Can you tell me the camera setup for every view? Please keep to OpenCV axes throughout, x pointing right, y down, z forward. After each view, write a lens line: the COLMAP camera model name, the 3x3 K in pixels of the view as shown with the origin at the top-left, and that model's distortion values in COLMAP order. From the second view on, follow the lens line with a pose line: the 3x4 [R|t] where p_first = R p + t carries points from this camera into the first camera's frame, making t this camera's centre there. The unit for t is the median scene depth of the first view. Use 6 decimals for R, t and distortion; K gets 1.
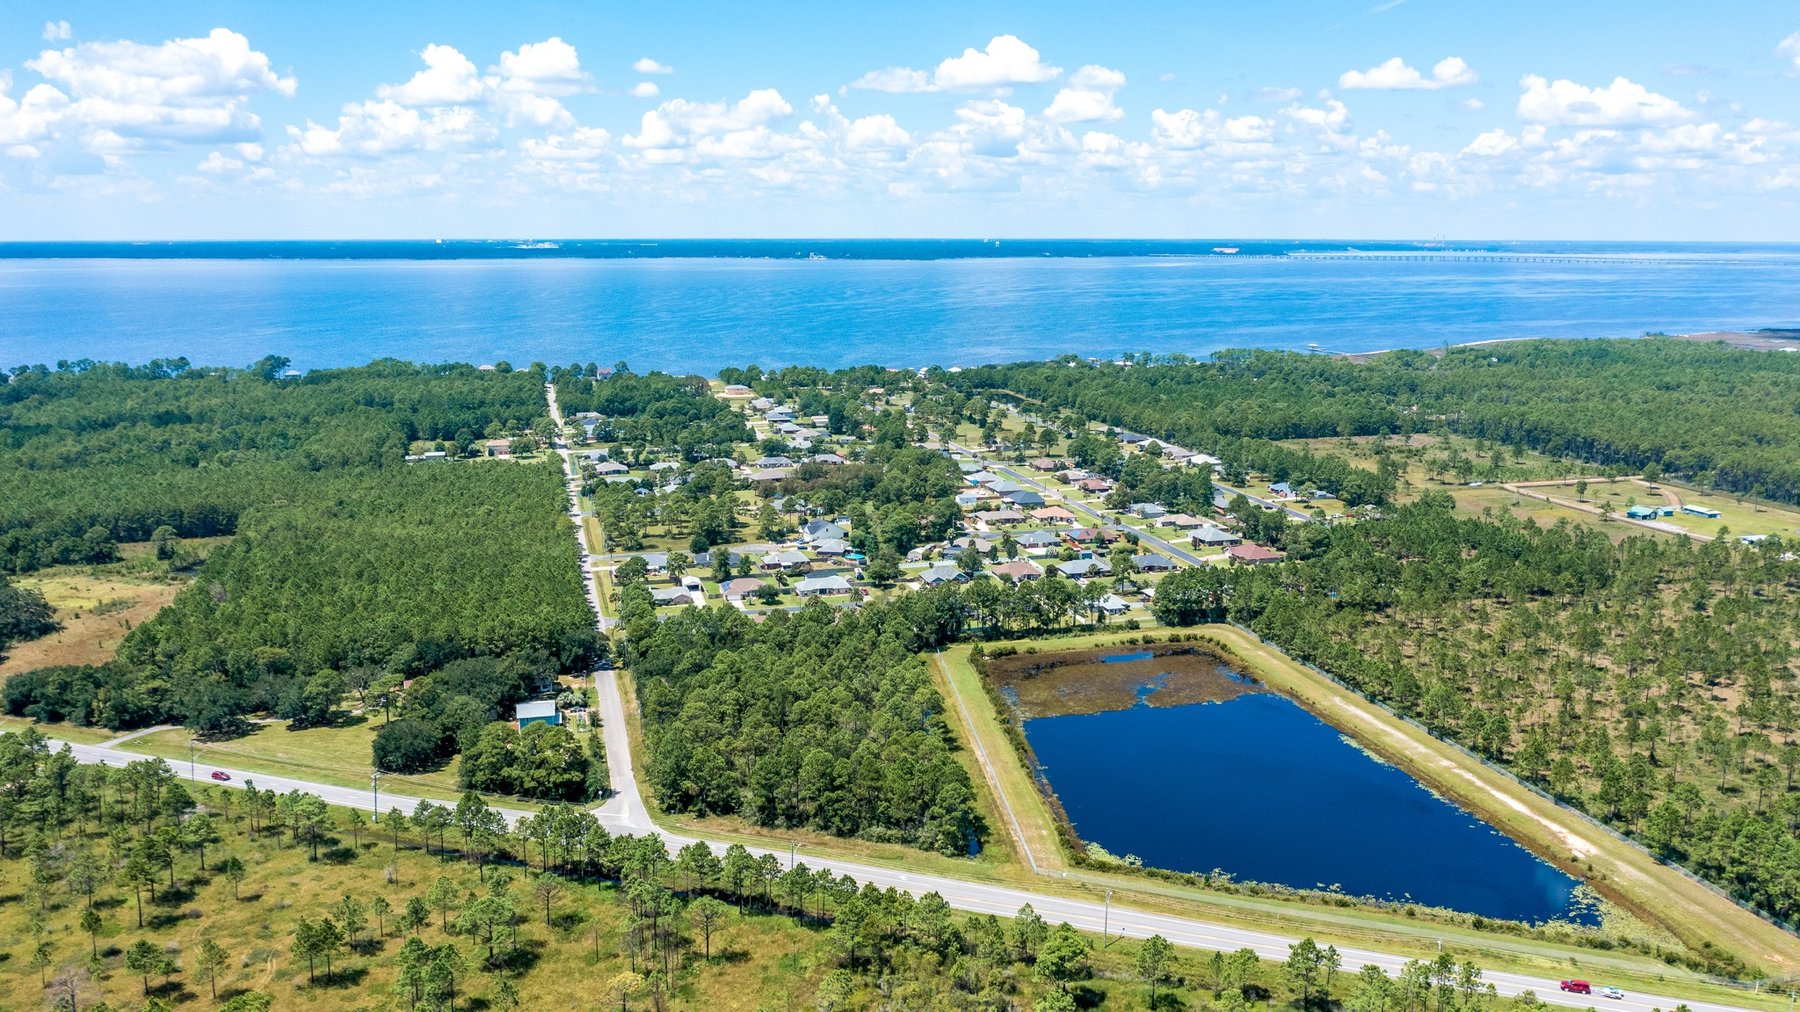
lens RADIAL K [[1407.8, 0, 899.5], [0, 1407.8, 501.0], [0, 0, 1]] dist [-0.024645, 0.008957]
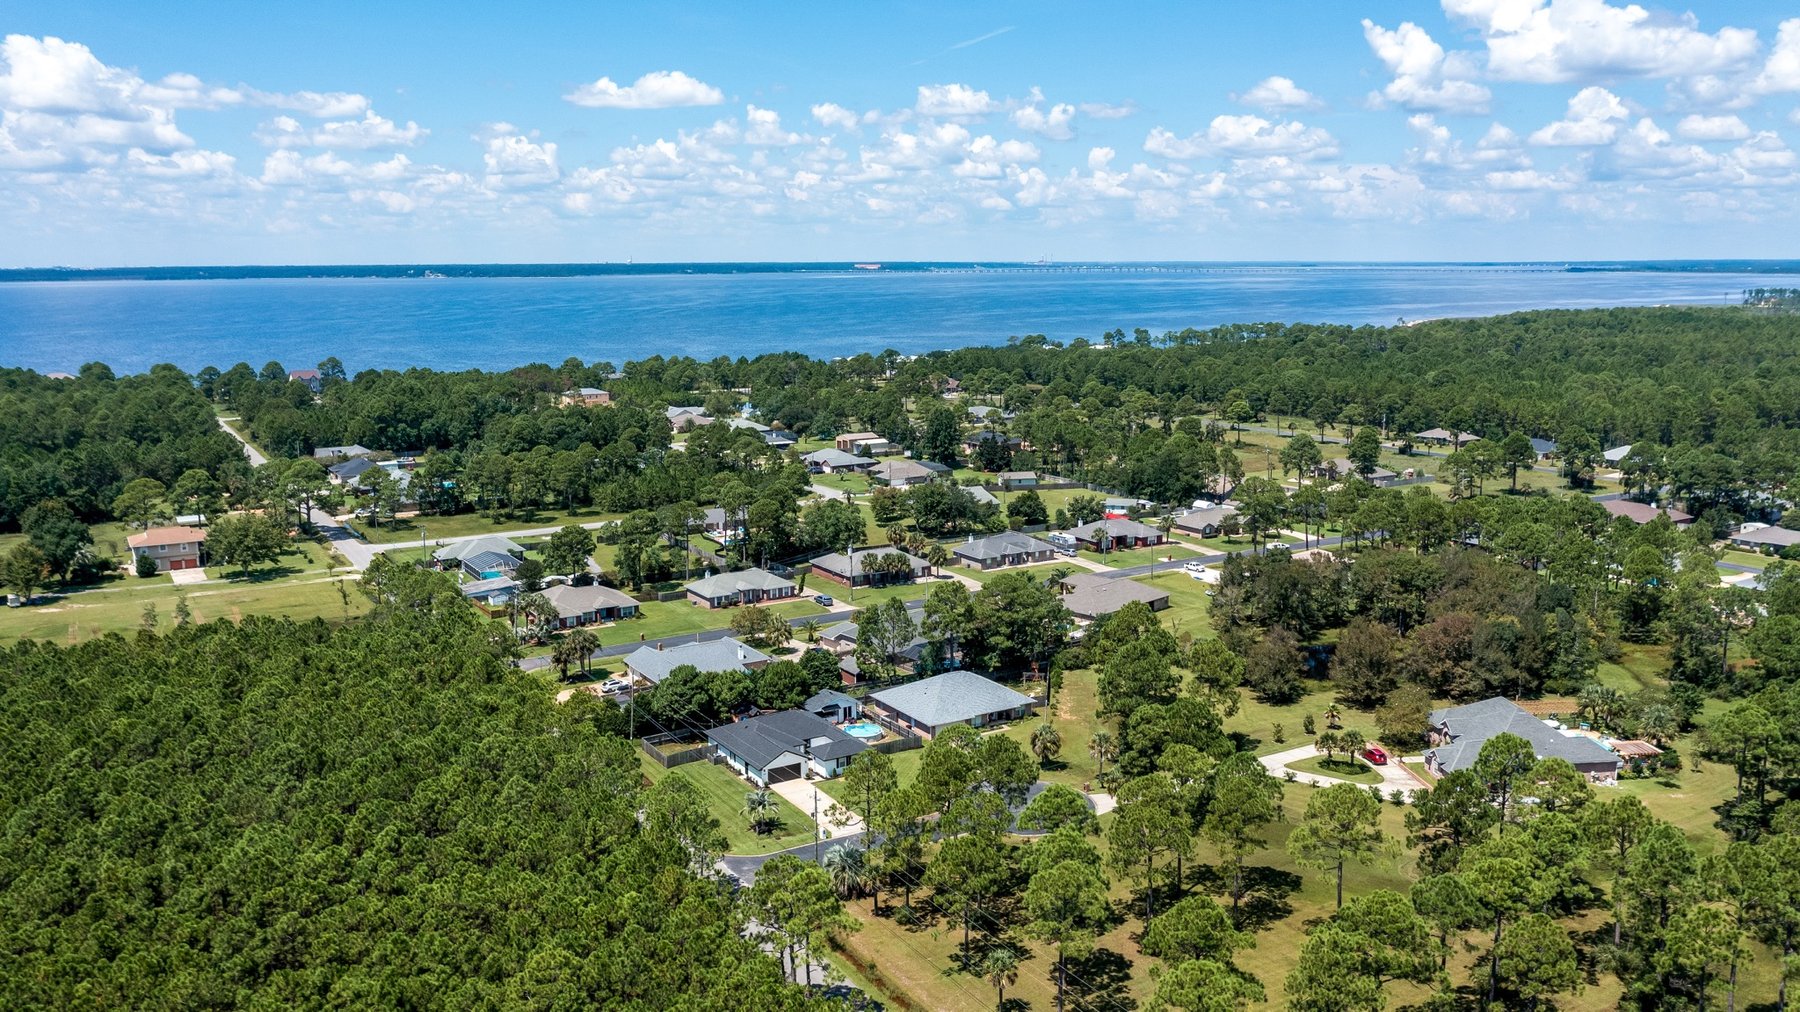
lens RADIAL K [[1407.8, 0, 901.2], [0, 1407.8, 493.1], [0, 0, 1]] dist [-0.024645, 0.008957]
pose [[0.960457, -0.051547, 0.273617, -0.139345], [0.058488, 0.998139, -0.017262, -0.024163], [-0.272218, 0.032583, 0.961684, 0.419746]]
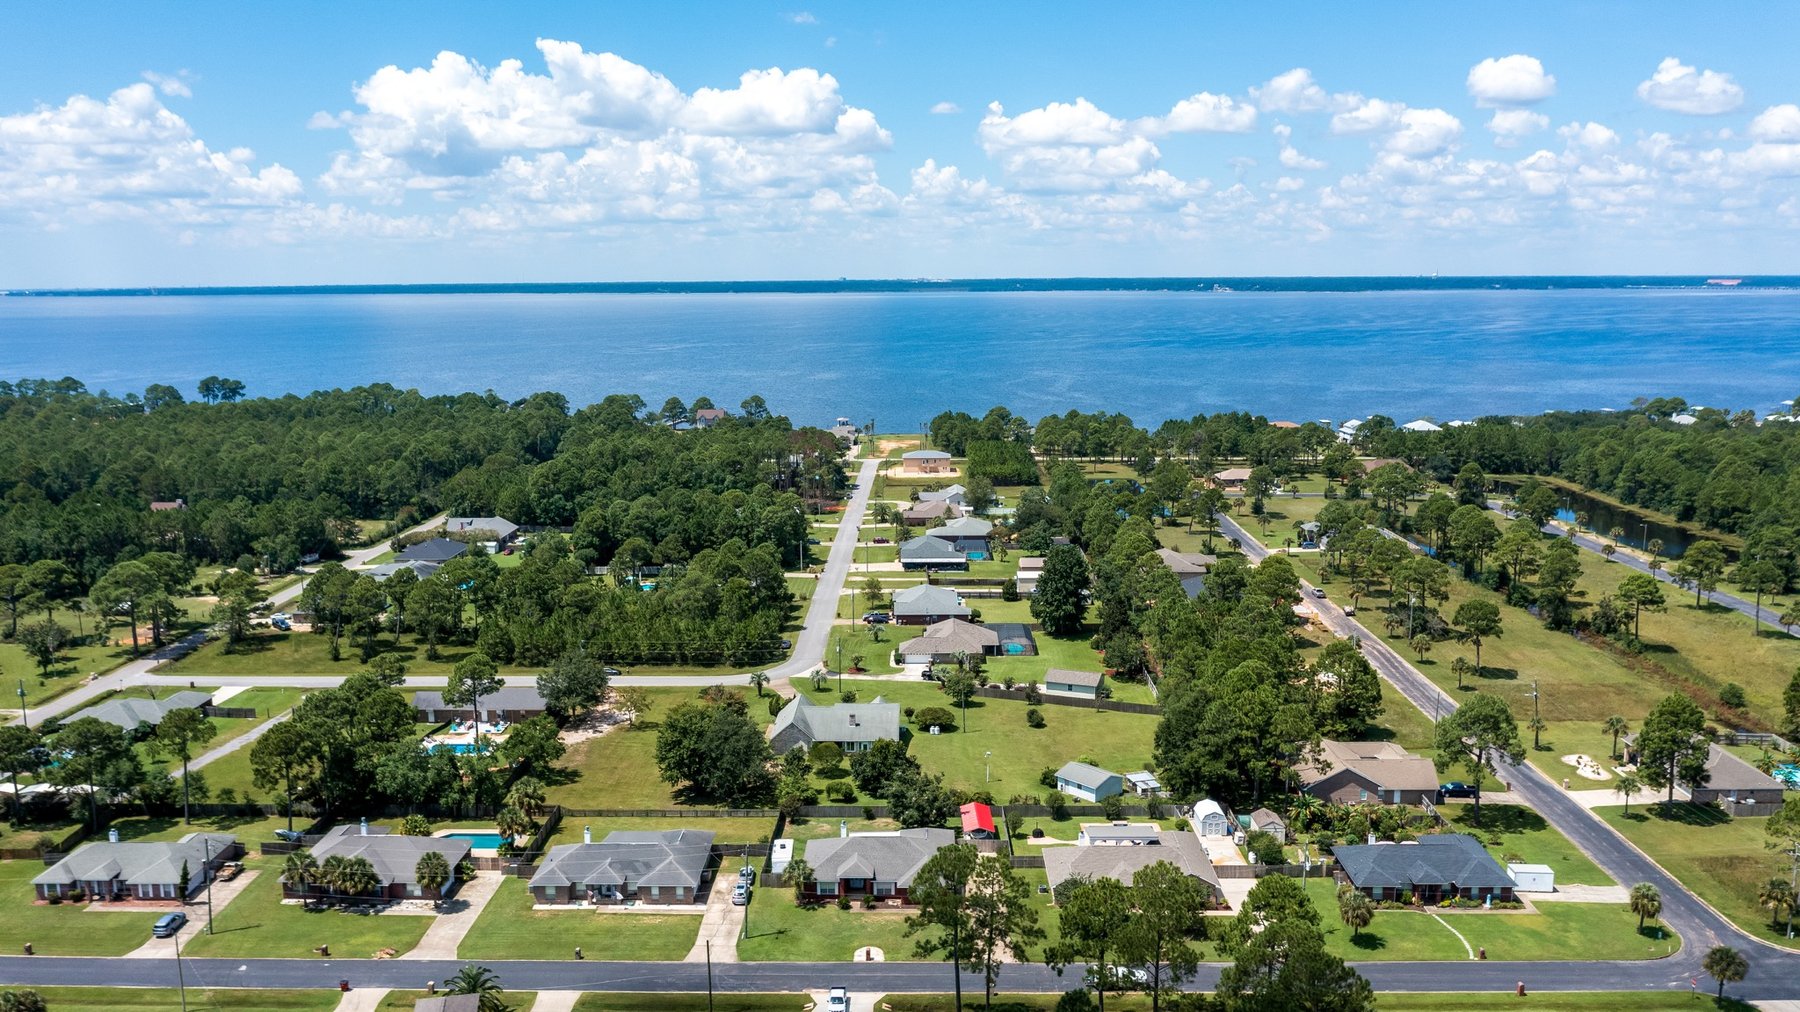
lens RADIAL K [[1407.8, 0, 906.1], [0, 1407.8, 516.9], [0, 0, 1]] dist [-0.024645, 0.008957]
pose [[0.960269, 0.038984, -0.276340, 0.005049], [-0.044255, 0.998937, -0.012861, -0.051038], [0.275545, 0.024580, 0.960974, 0.521156]]
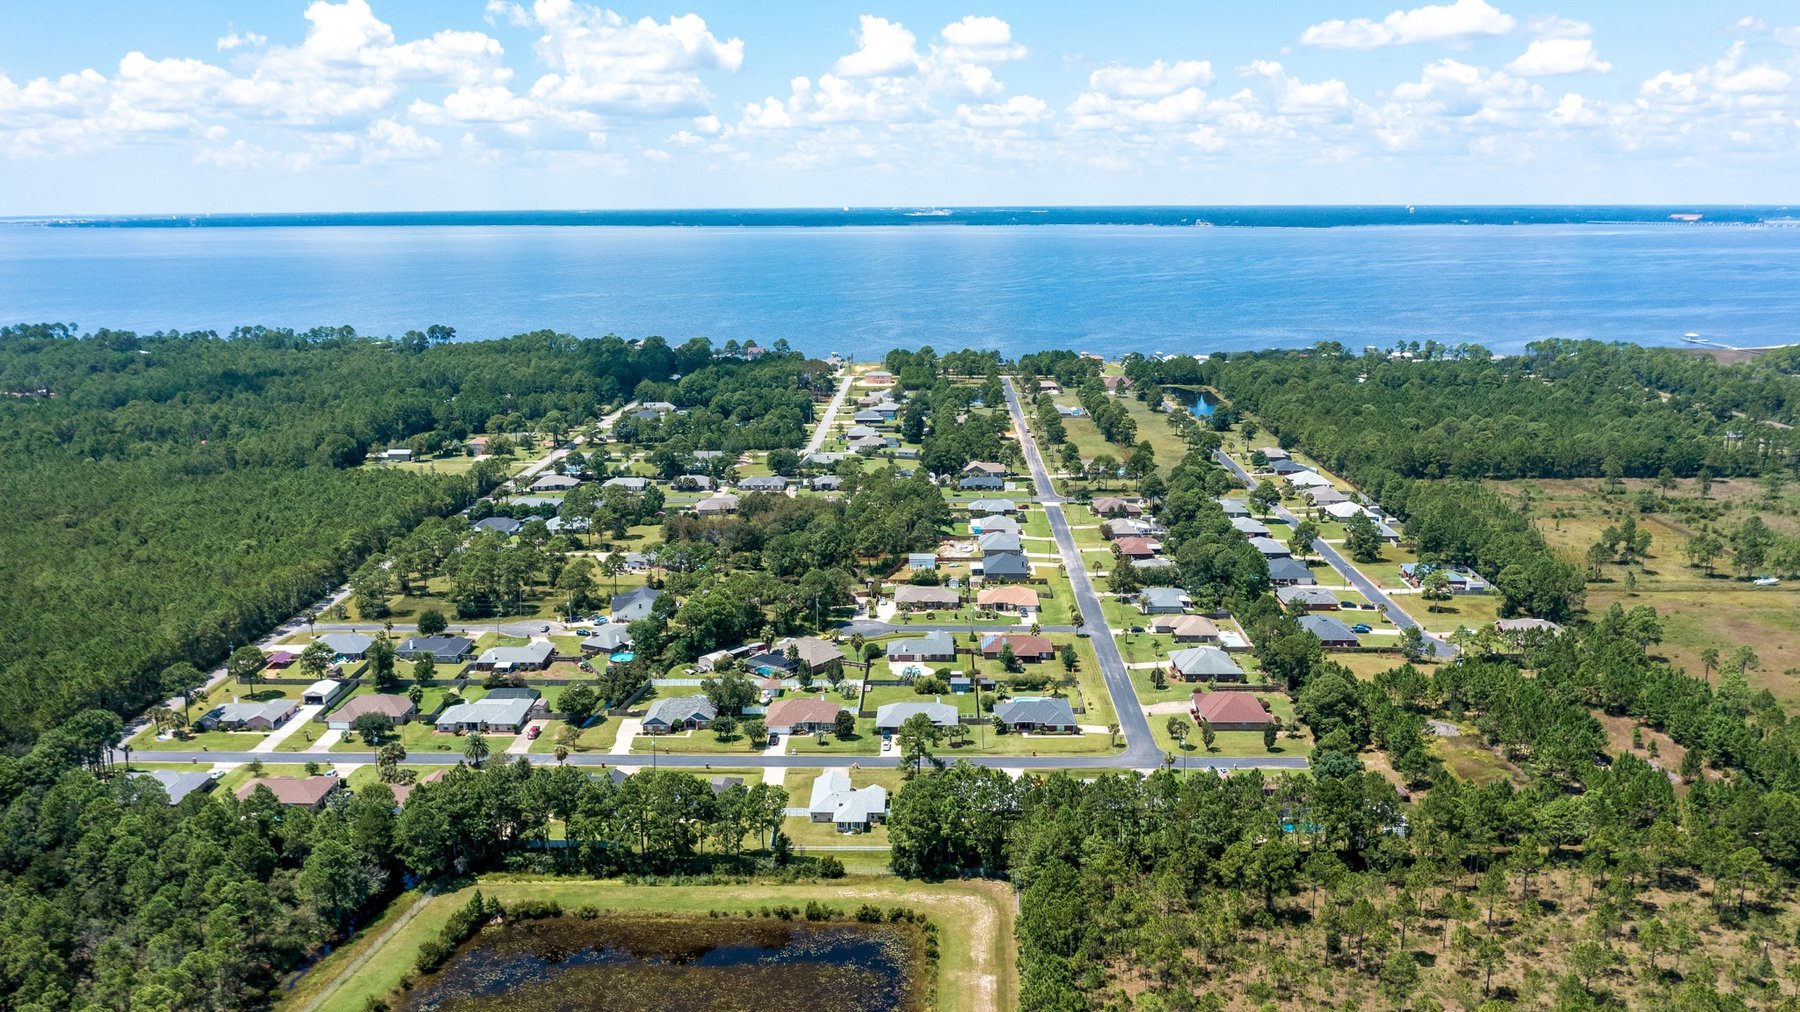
lens RADIAL K [[1407.8, 0, 908.5], [0, 1407.8, 516.5], [0, 0, 1]] dist [-0.024645, 0.008957]
pose [[0.959463, 0.055636, -0.276289, 0.129310], [-0.046592, 0.998145, 0.039196, -0.027958], [0.277957, -0.024735, 0.960275, 0.183131]]
